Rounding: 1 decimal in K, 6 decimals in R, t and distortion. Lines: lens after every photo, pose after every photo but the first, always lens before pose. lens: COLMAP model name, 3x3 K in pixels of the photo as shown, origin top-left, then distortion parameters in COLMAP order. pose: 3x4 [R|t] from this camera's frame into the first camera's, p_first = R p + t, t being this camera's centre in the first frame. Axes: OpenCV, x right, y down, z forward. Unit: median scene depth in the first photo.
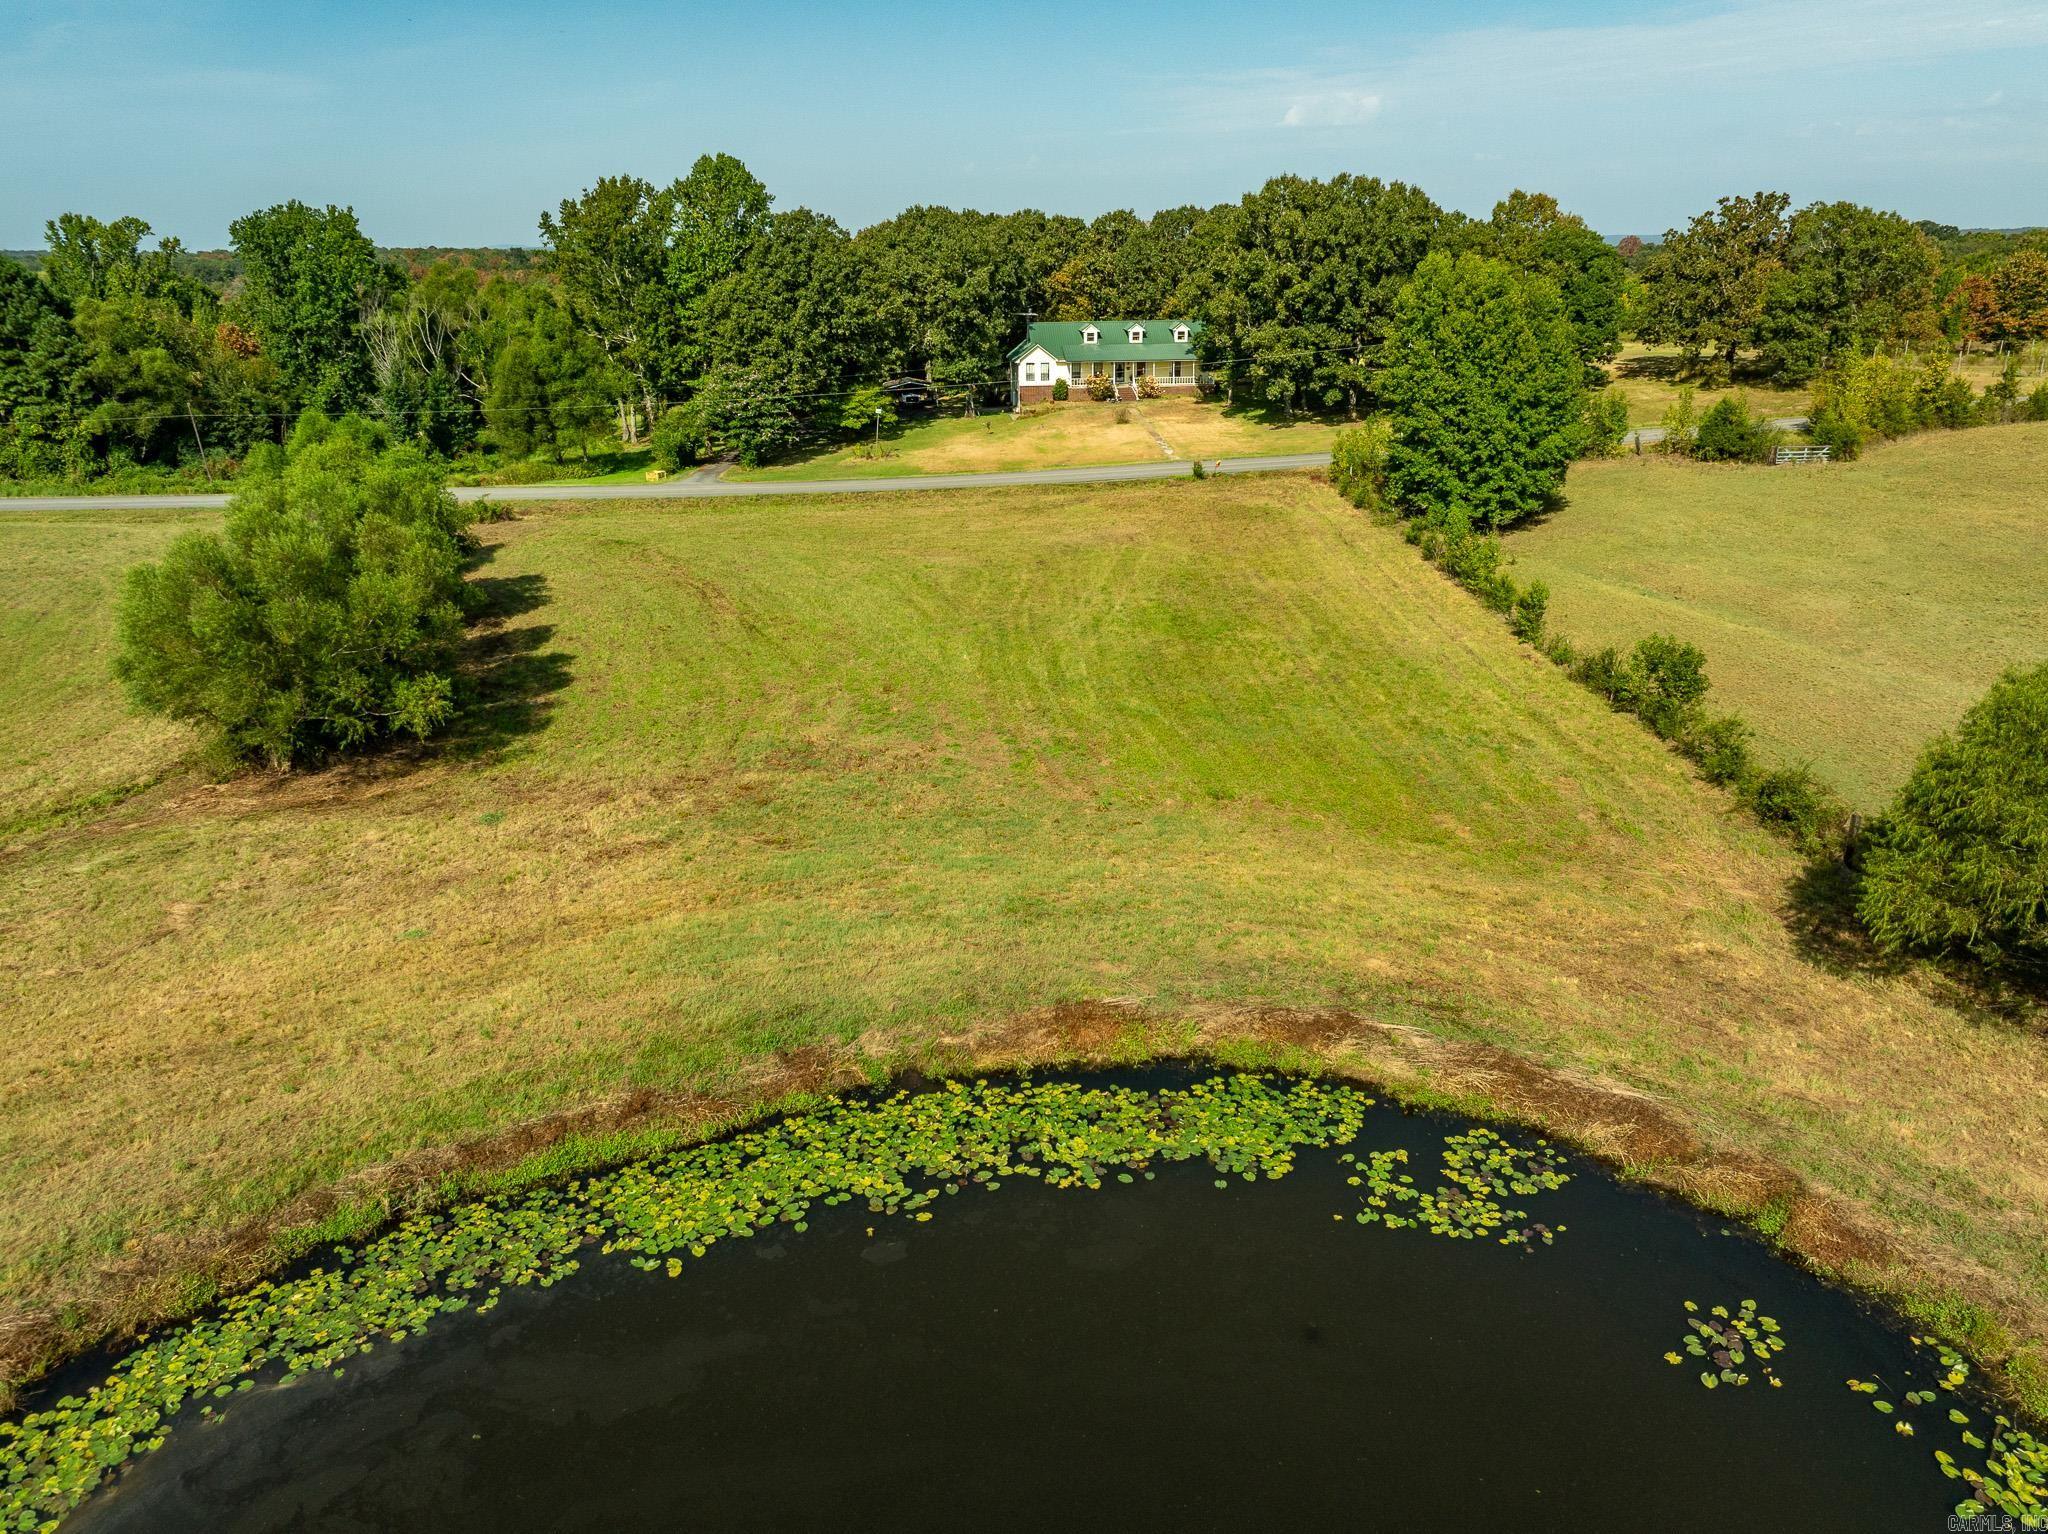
lens RADIAL K [[1459.7, 0, 1027.0], [0, 1459.7, 765.7], [0, 0, 1]] dist [-0.076457, 0.052269]
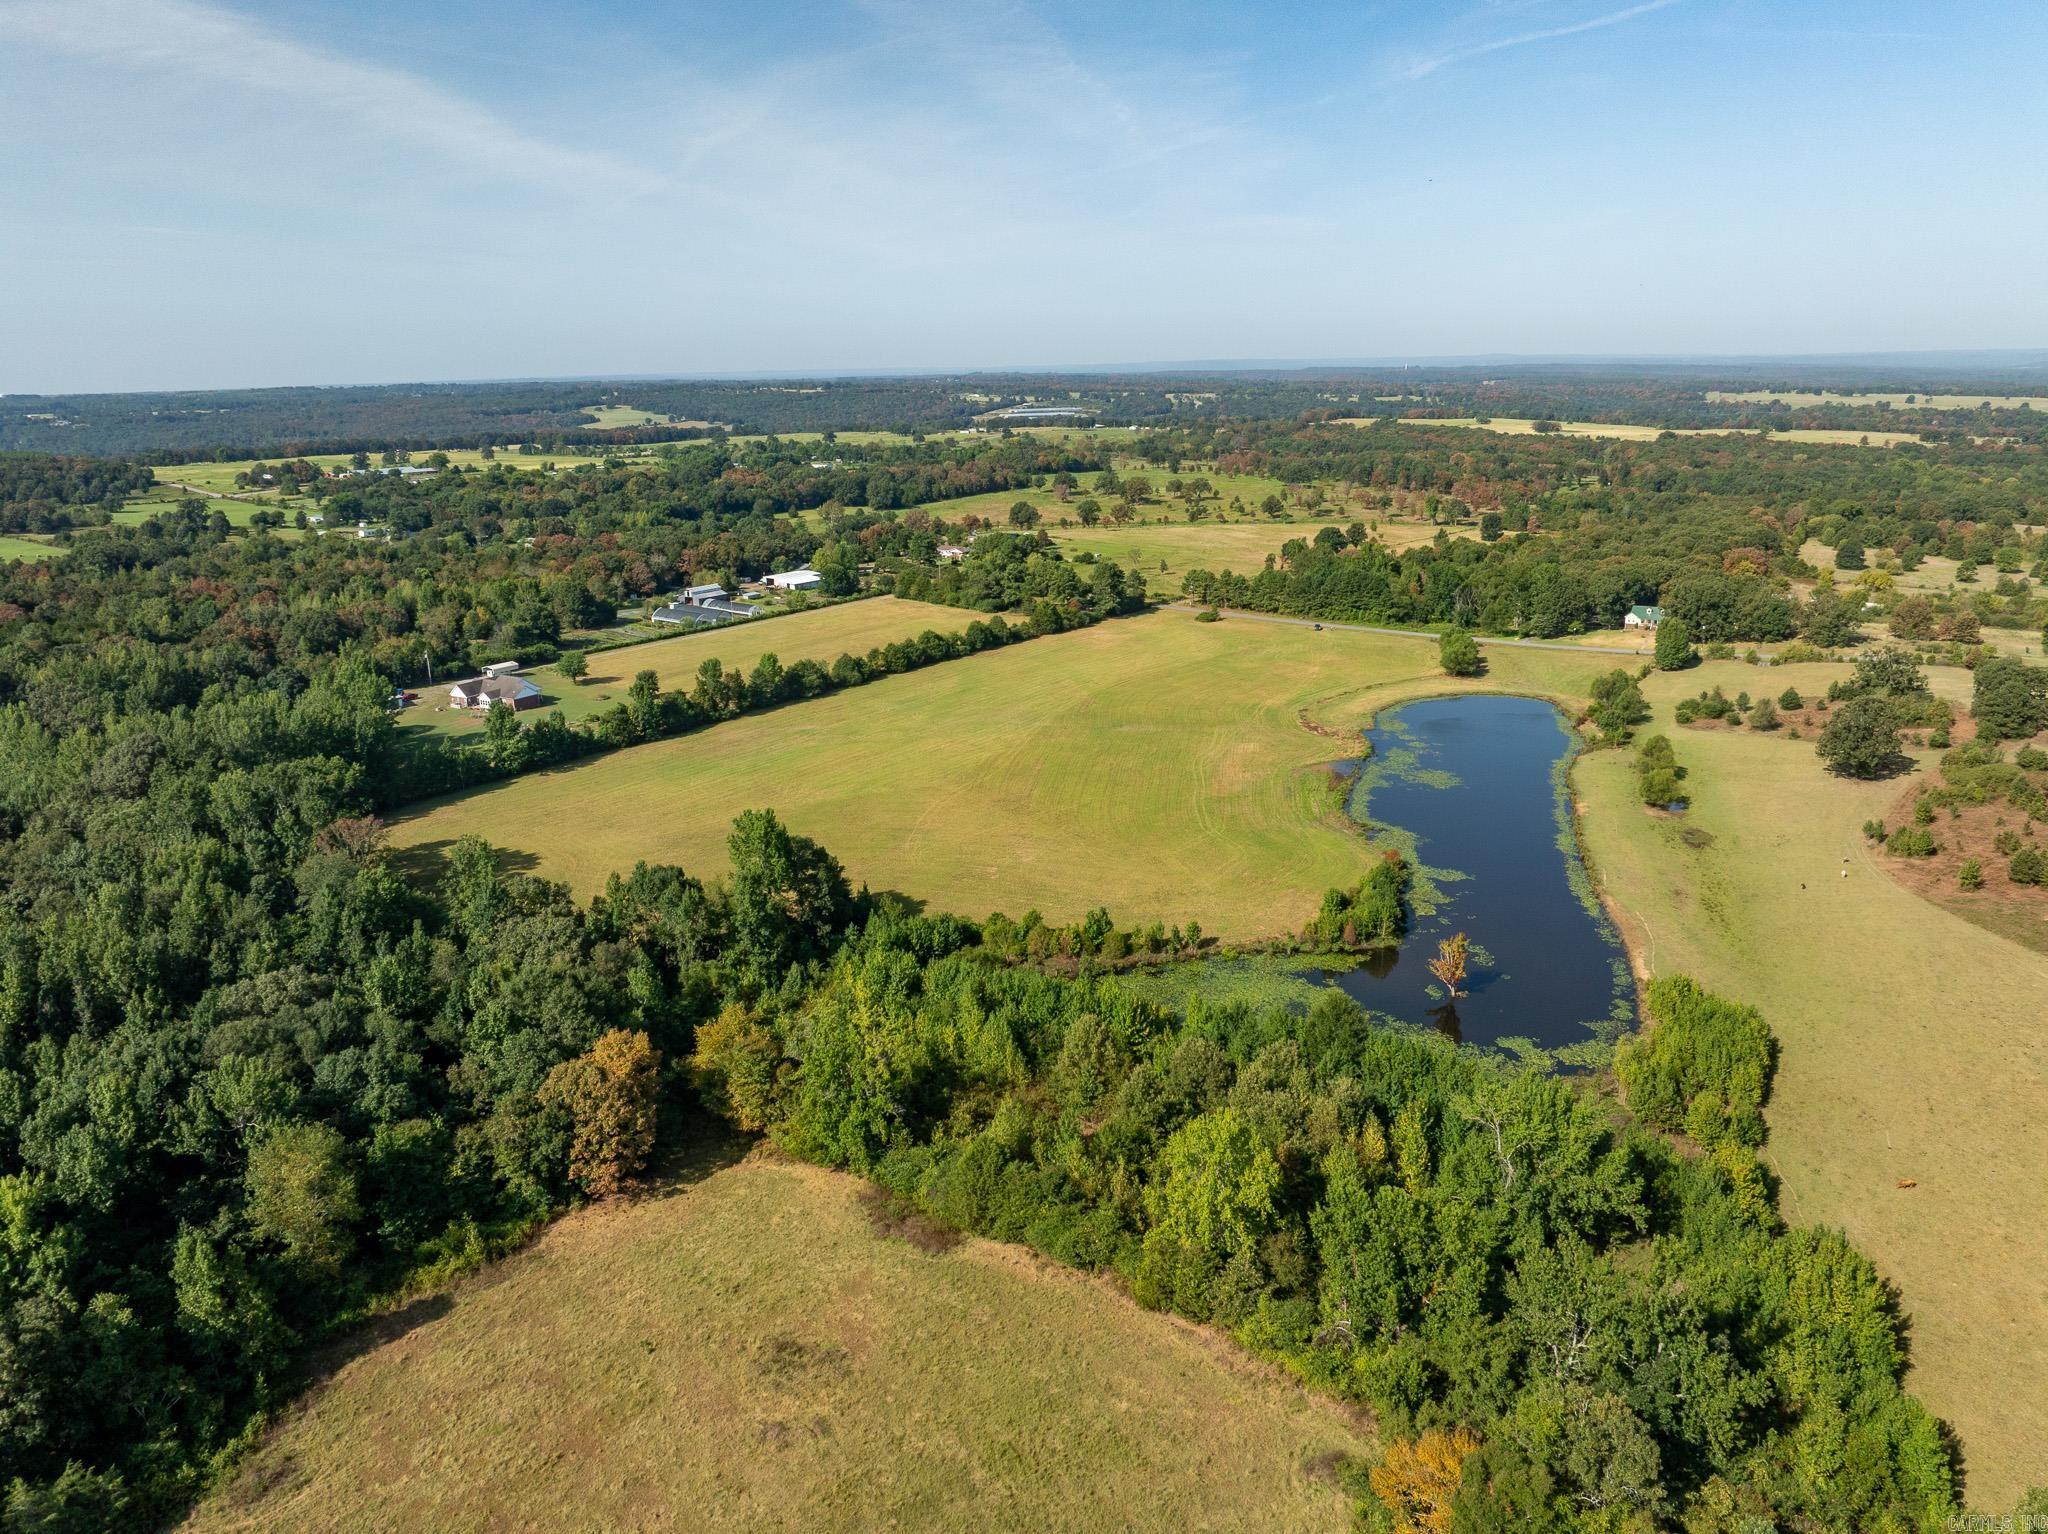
lens RADIAL K [[1431.3, 0, 1025.2], [0, 1431.3, 770.4], [0, 0, 1]] dist [-0.036312, 0.004619]
pose [[0.803797, 0.155168, -0.574311, 1.236832], [-0.190237, 0.981738, -0.001007, 0.541077], [0.563667, 0.110065, 0.818636, -3.779975]]
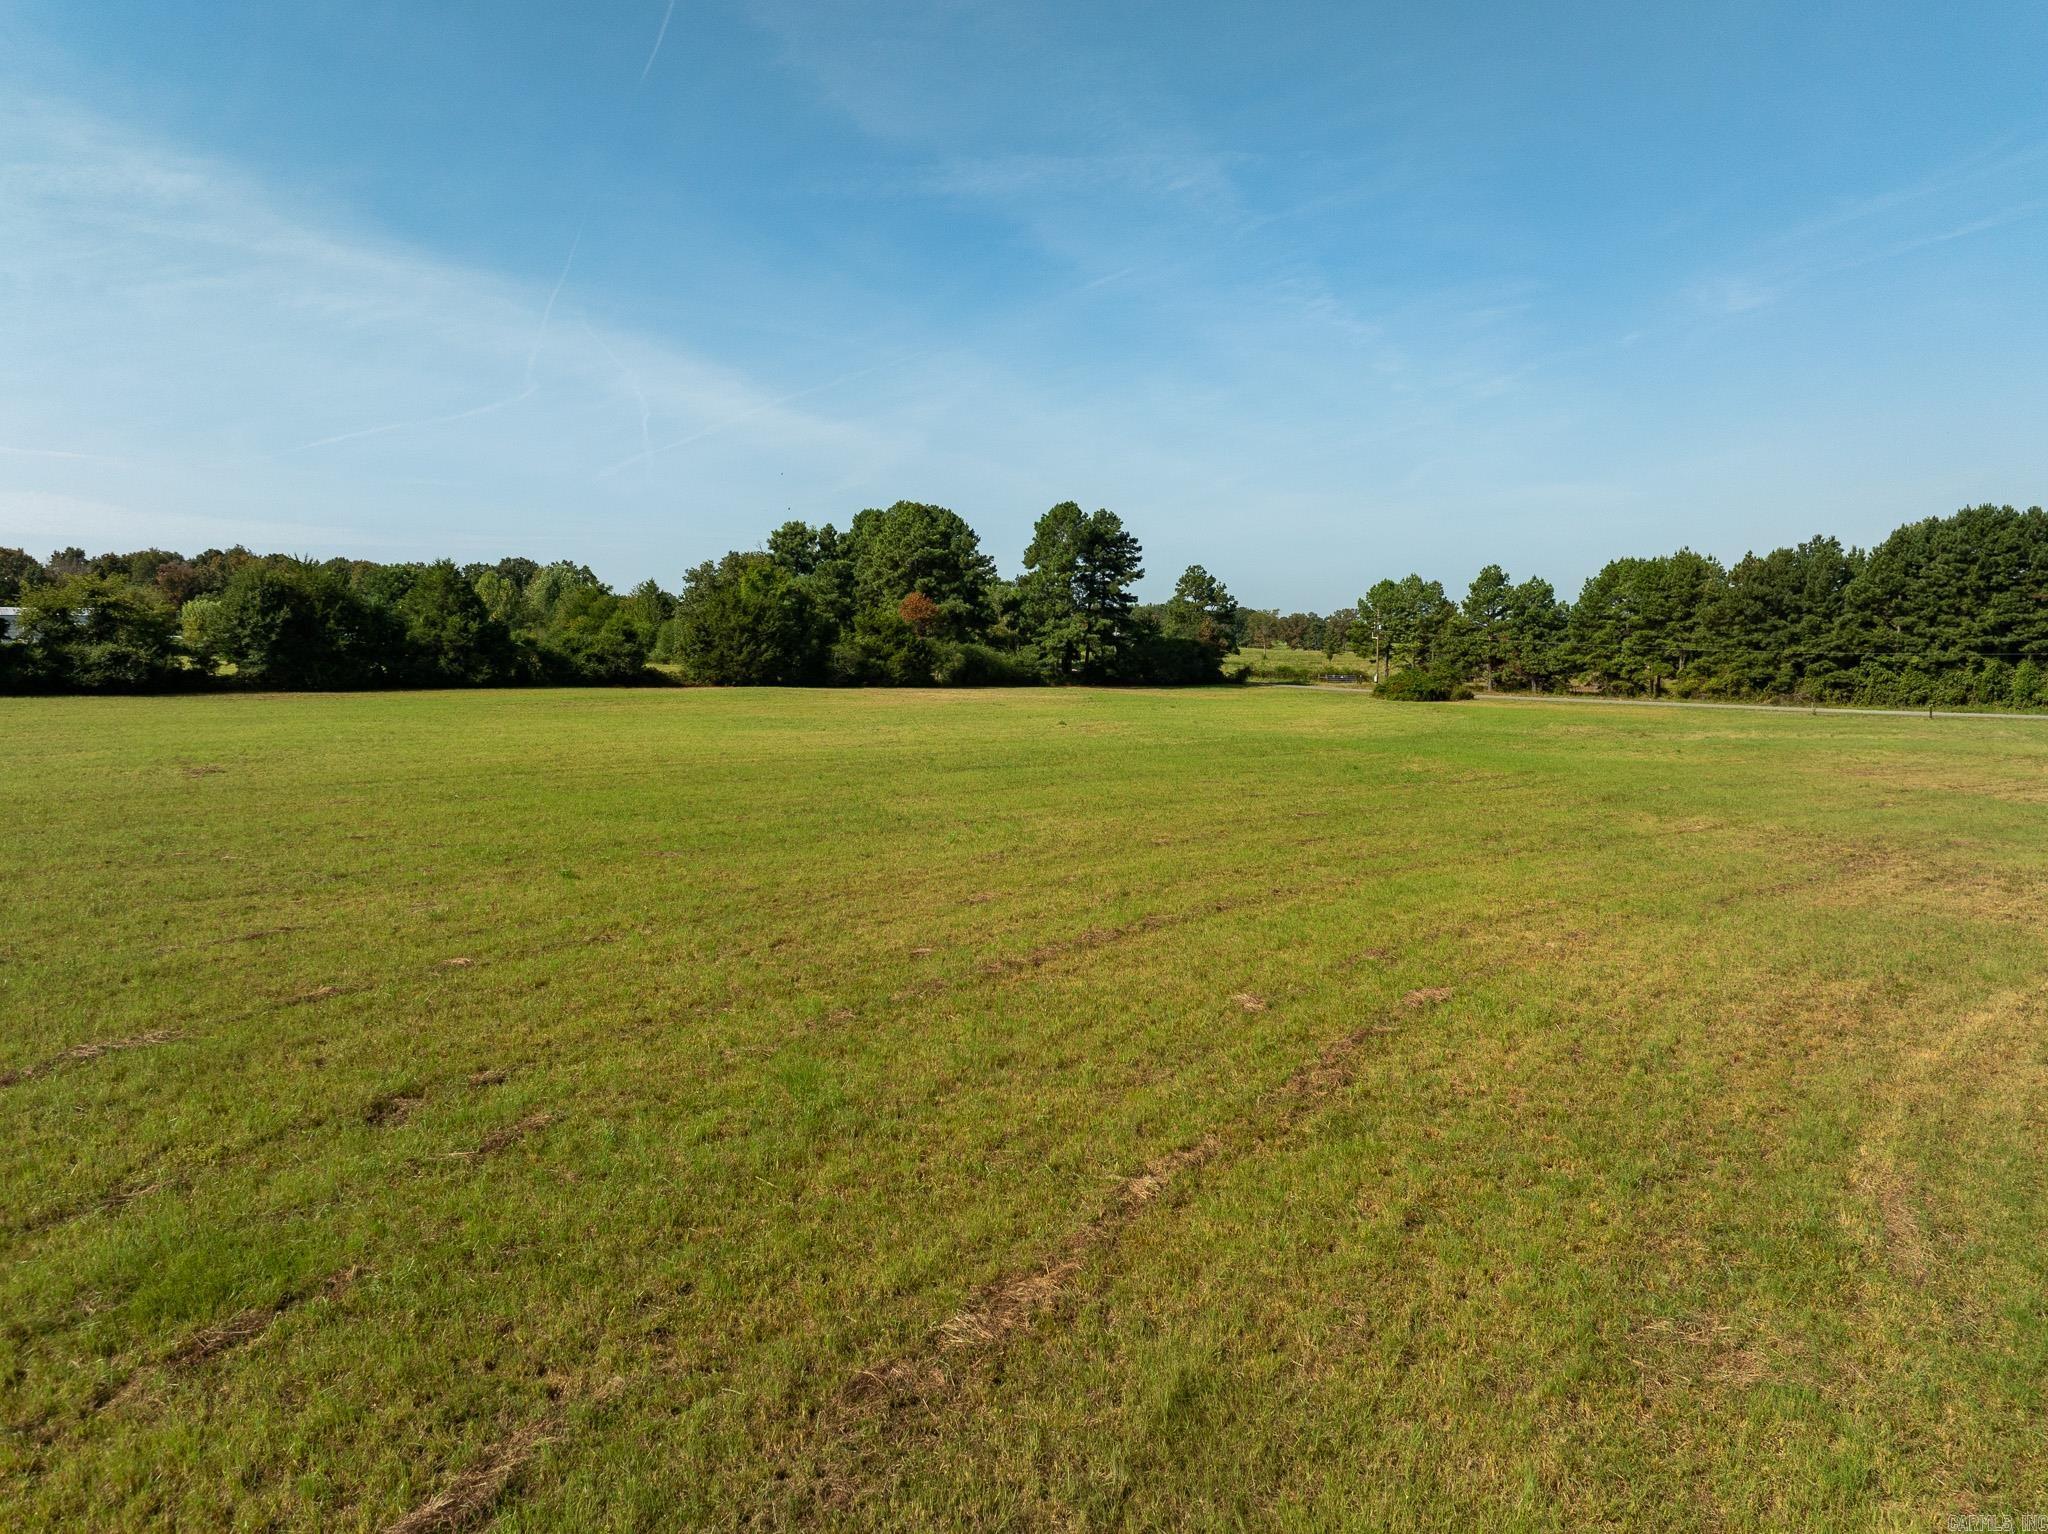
lens RADIAL K [[1438.6, 0, 1039.9], [0, 1438.6, 759.0], [0, 0, 1]] dist [-0.023632, -0.008090]
pose [[0.687218, 0.059712, -0.723993, -0.549372], [-0.243685, 0.957820, -0.152309, 0.244340], [0.684361, 0.281096, 0.672782, -0.347493]]
